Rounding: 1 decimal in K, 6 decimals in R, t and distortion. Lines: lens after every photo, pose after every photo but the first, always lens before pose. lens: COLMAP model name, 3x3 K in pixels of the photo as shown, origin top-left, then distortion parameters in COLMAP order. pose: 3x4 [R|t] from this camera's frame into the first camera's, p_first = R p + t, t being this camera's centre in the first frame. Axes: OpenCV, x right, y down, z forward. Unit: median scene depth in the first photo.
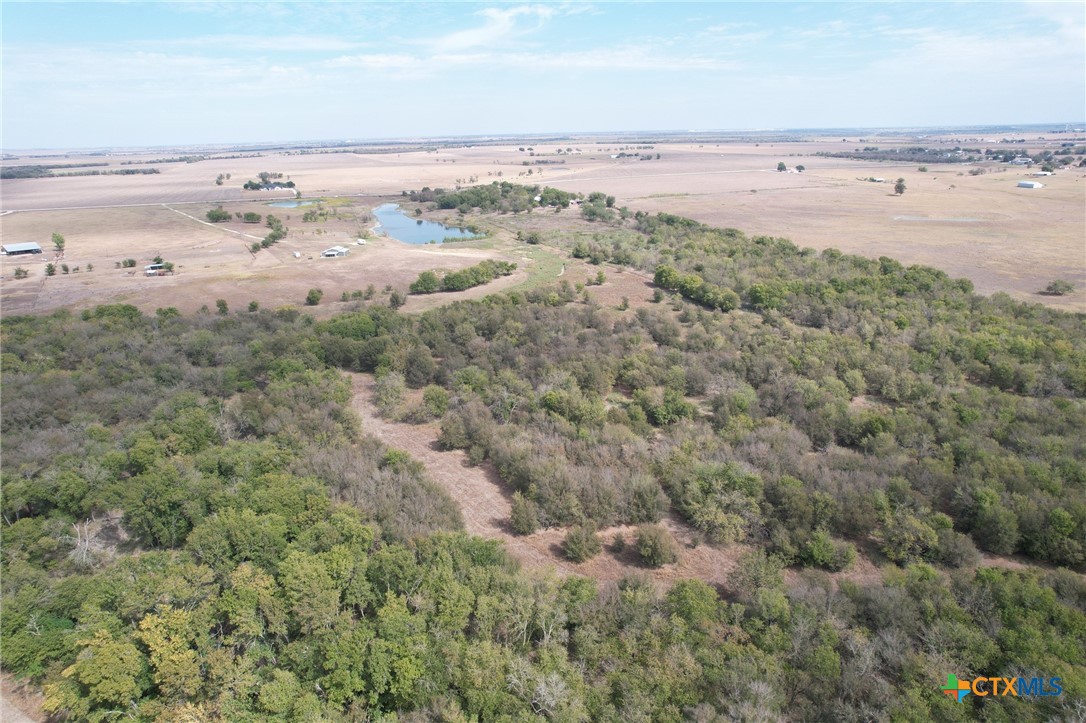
lens RADIAL K [[693.0, 0, 548.8], [0, 693.0, 355.3], [0, 0, 1]] dist [-0.066863, 0.056784]
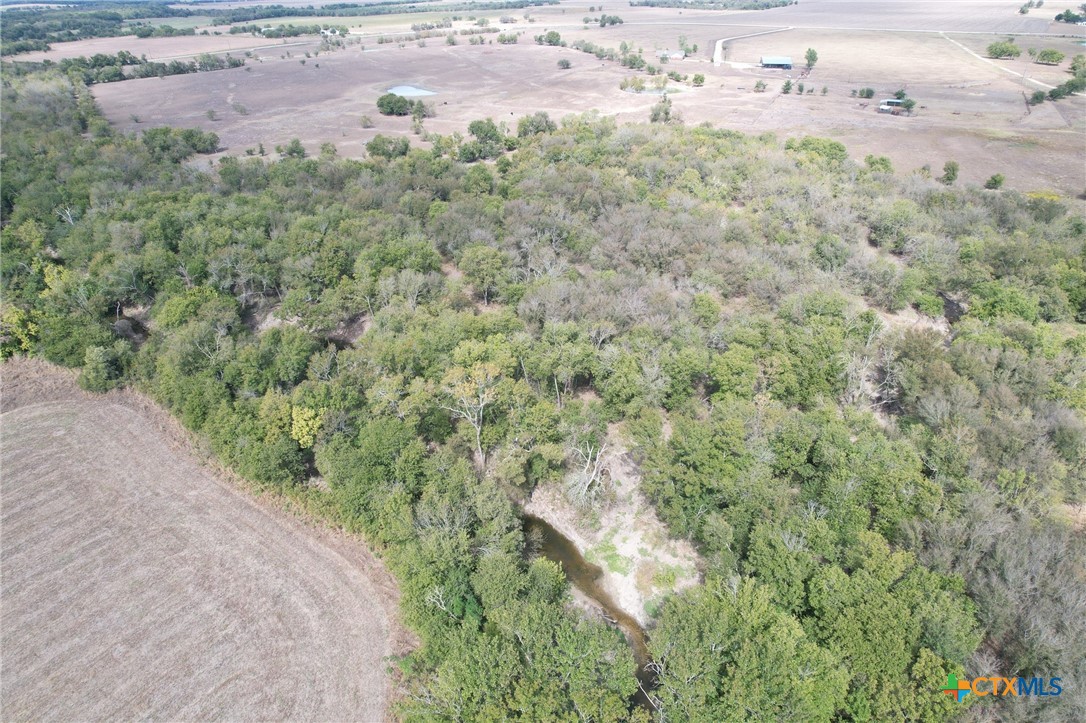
lens RADIAL K [[693.0, 0, 535.7], [0, 693.0, 362.3], [0, 0, 1]] dist [-0.066863, 0.056784]
pose [[0.535407, 0.427272, -0.728546, -0.084133], [-0.256235, 0.904116, 0.341933, -0.018389], [0.804788, 0.003606, 0.593552, 0.182344]]
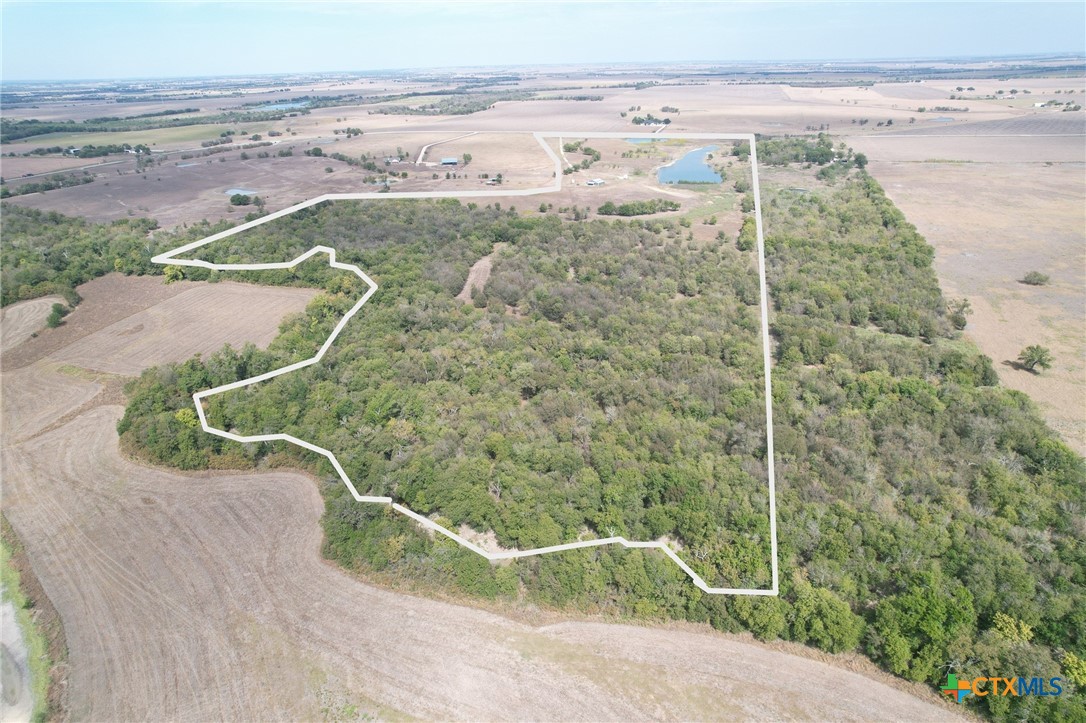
lens RADIAL K [[693.0, 0, 542.6], [0, 693.0, 359.9], [0, 0, 1]] dist [-0.066863, 0.056784]
pose [[0.792520, 0.246194, -0.557944, 0.653487], [-0.182007, 0.968682, 0.168905, -0.005014], [0.582054, -0.032311, 0.812508, -0.395110]]
